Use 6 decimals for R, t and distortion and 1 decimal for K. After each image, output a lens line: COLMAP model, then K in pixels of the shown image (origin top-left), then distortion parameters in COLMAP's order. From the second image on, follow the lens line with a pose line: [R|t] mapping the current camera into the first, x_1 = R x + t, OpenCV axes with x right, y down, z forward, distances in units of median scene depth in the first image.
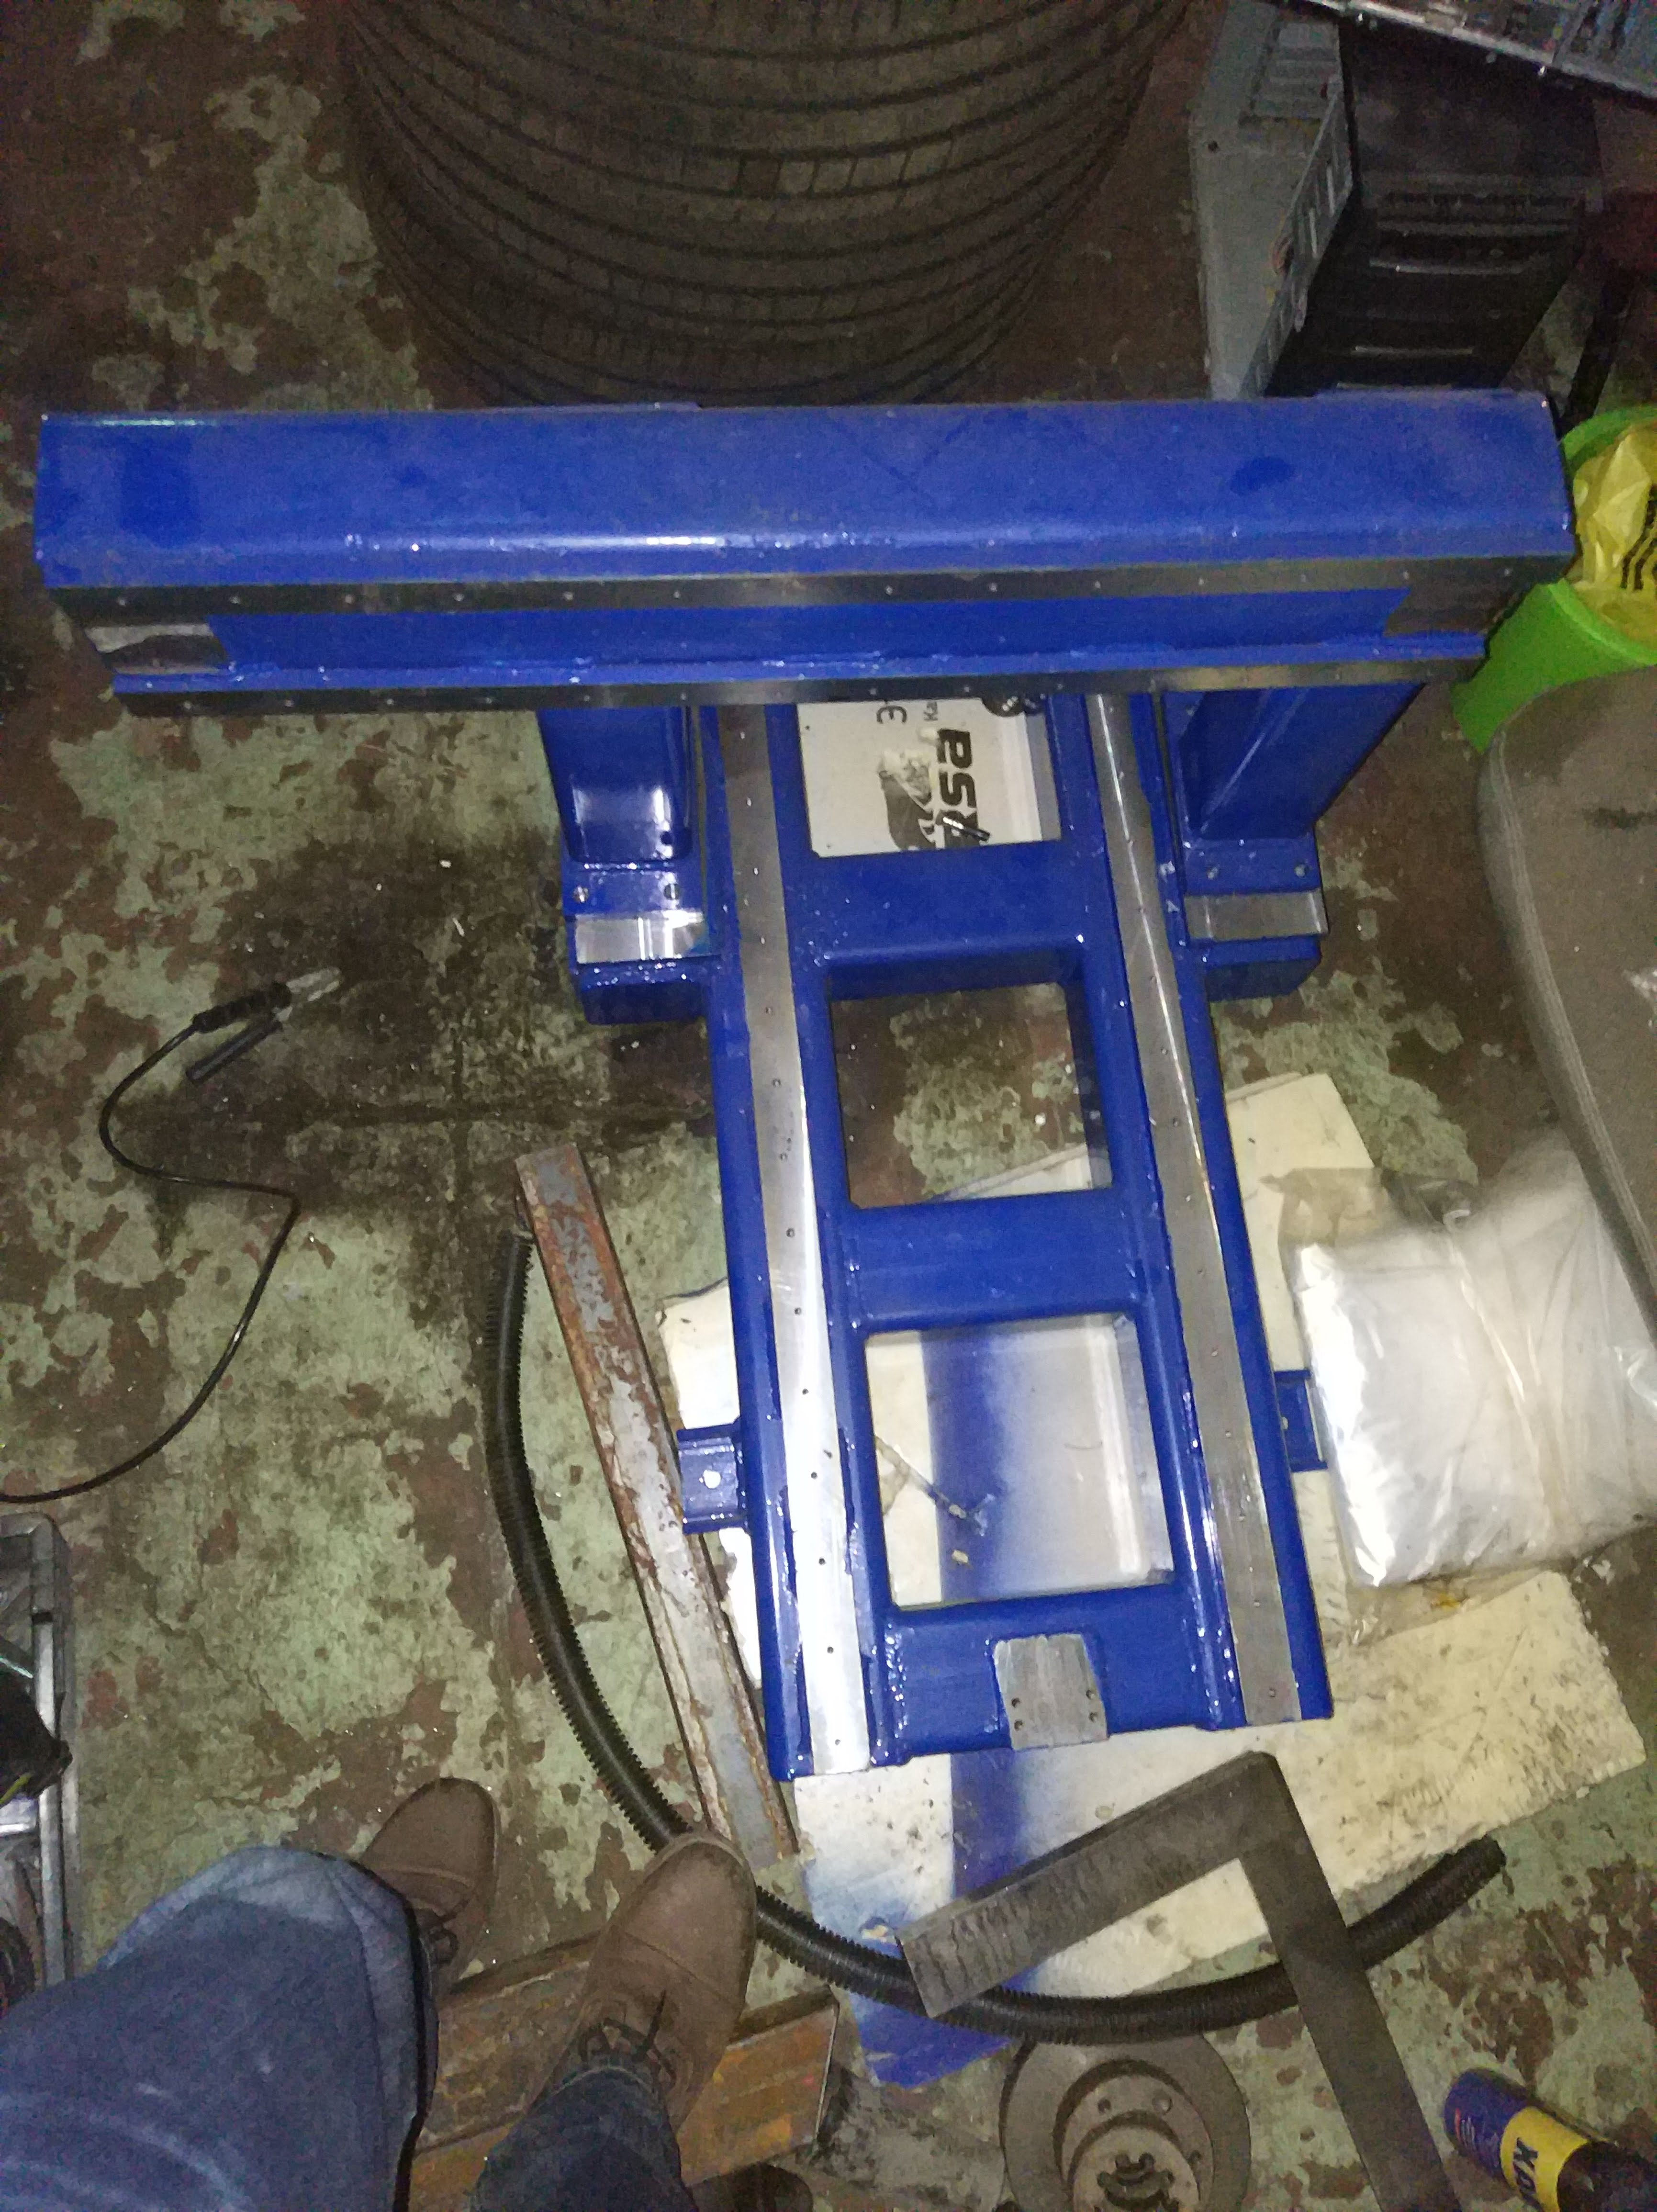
lens RADIAL K [[1752.3, 0, 835.5], [0, 1752.3, 1048.5], [0, 0, 1]] dist [0.137790, -0.274267]
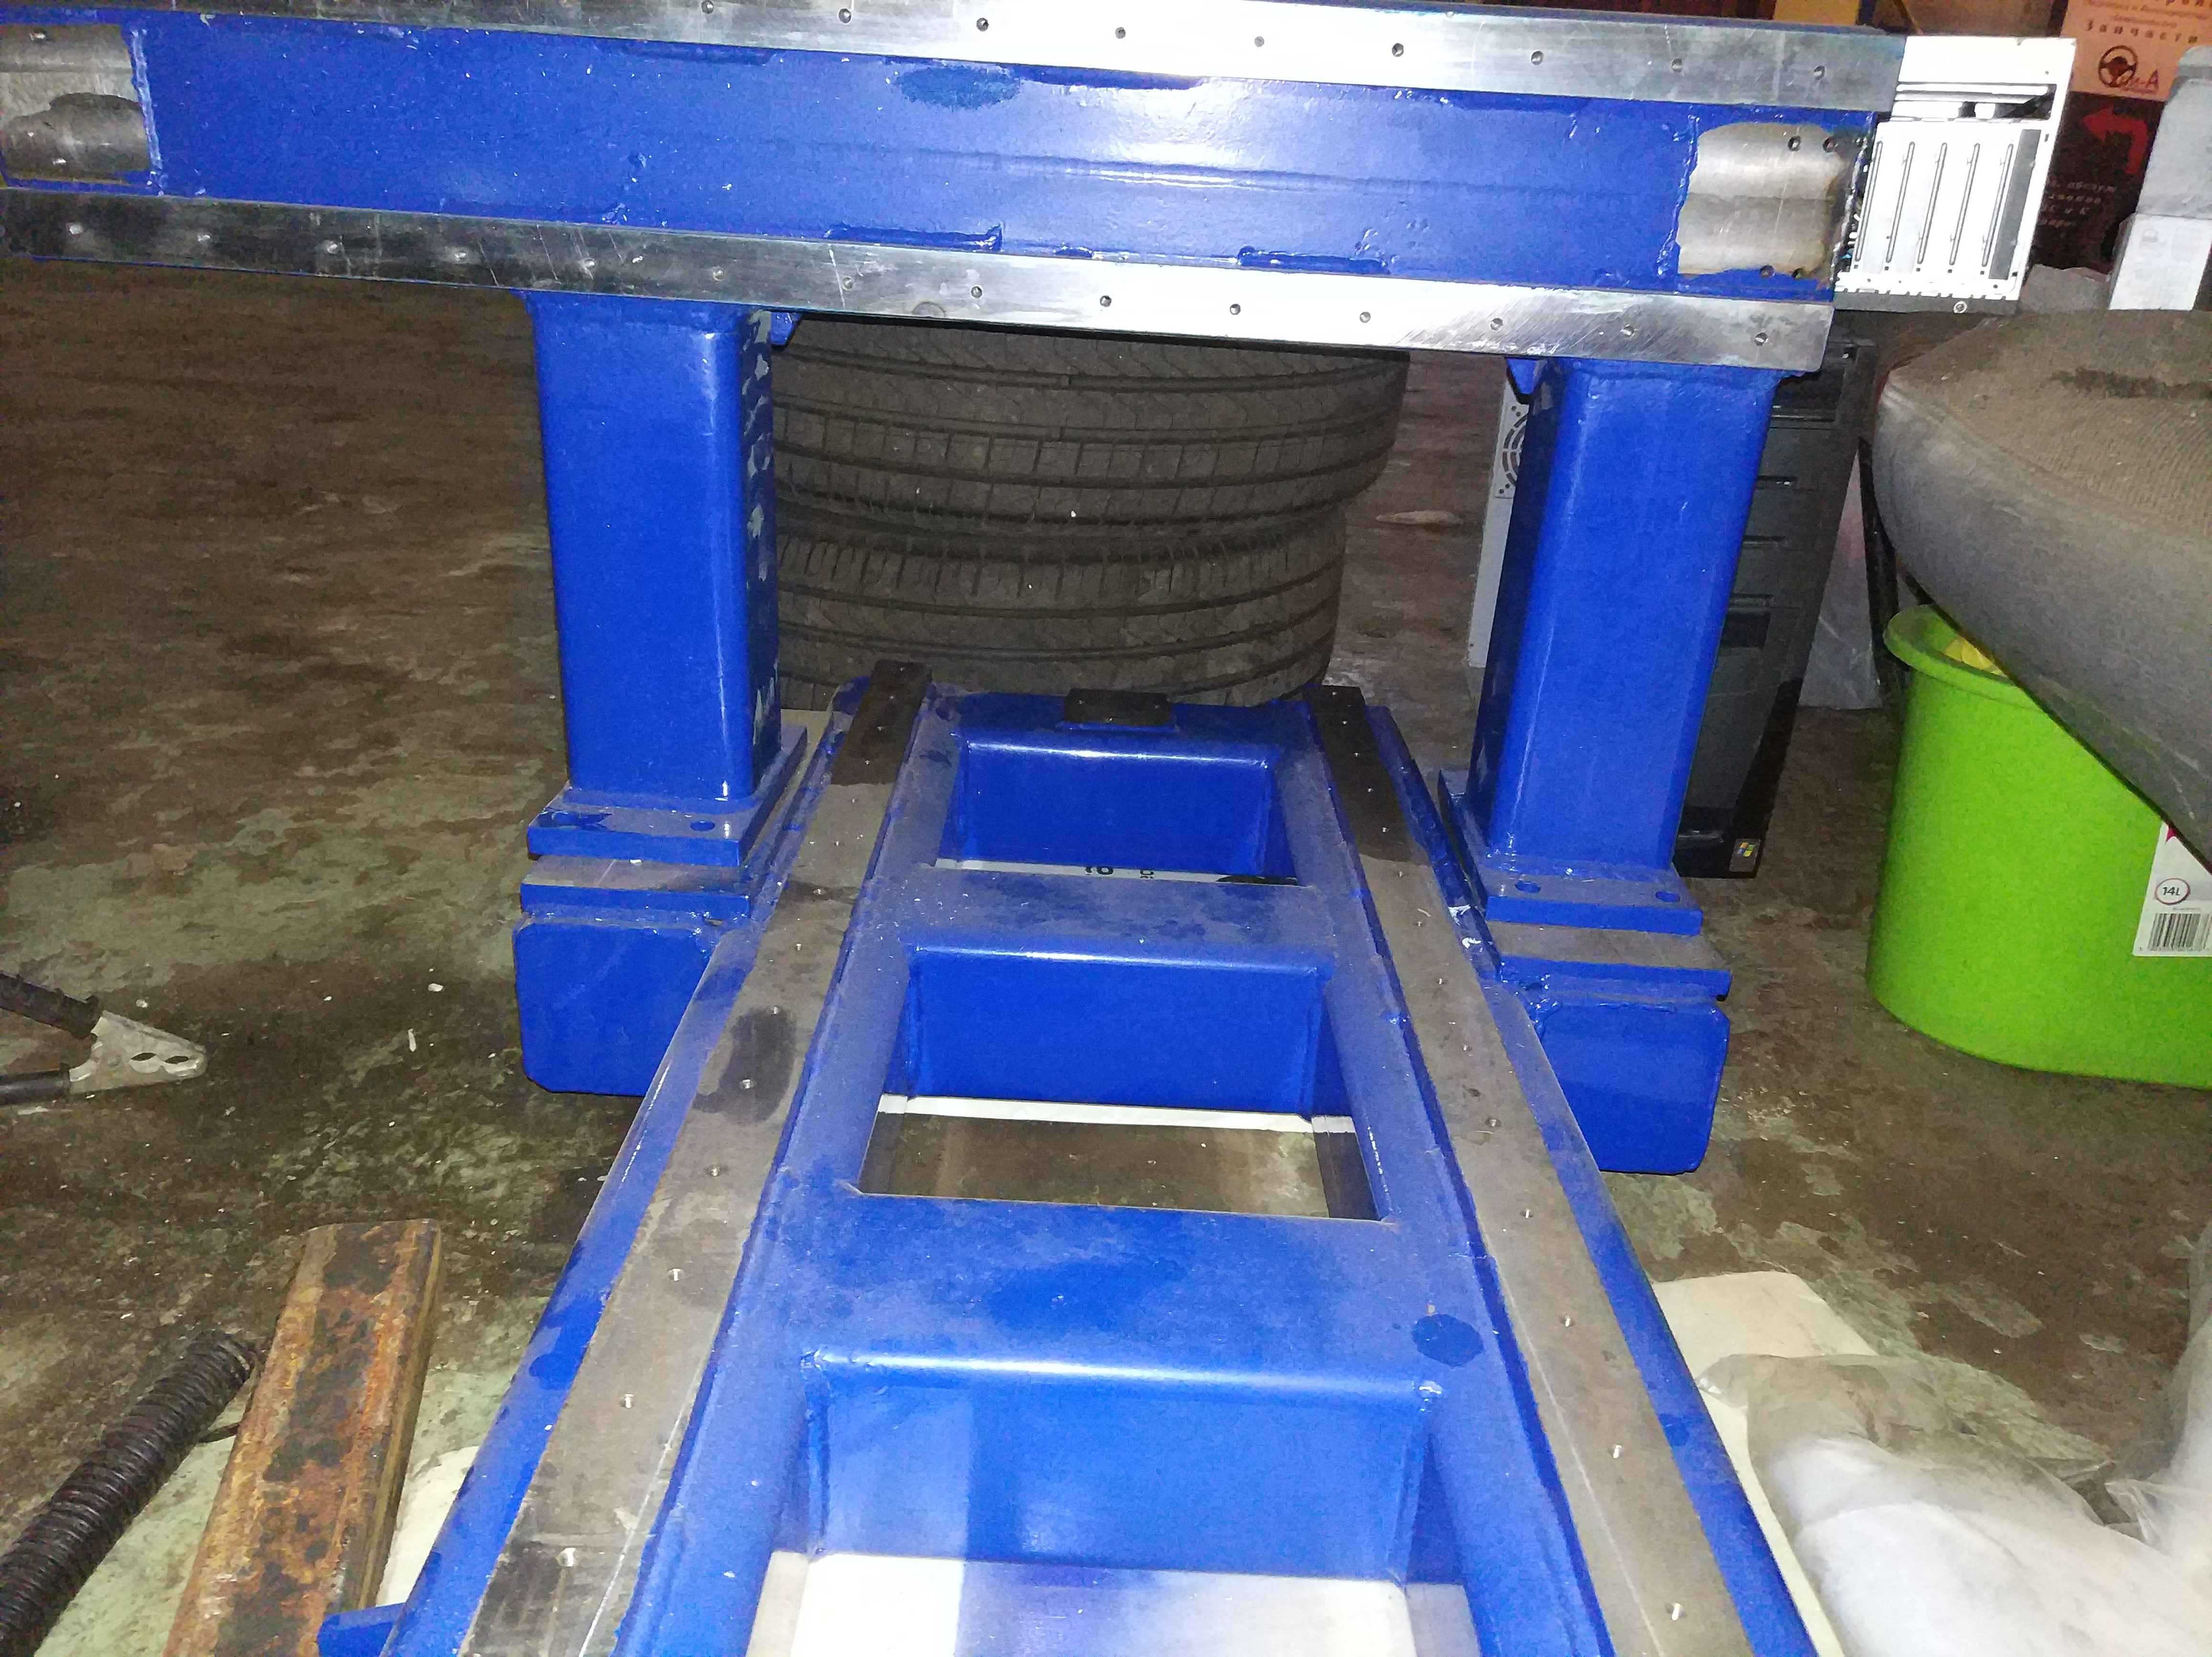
lens RADIAL K [[1651.8, 0, 1106.8], [0, 1651.8, 871.1], [0, 0, 1]] dist [0.079180, -0.109235]
pose [[0.993594, 0.036696, -0.106884, 0.117466], [-0.106390, 0.622653, -0.775232, 0.363181], [0.038104, 0.781637, 0.622569, 0.574821]]
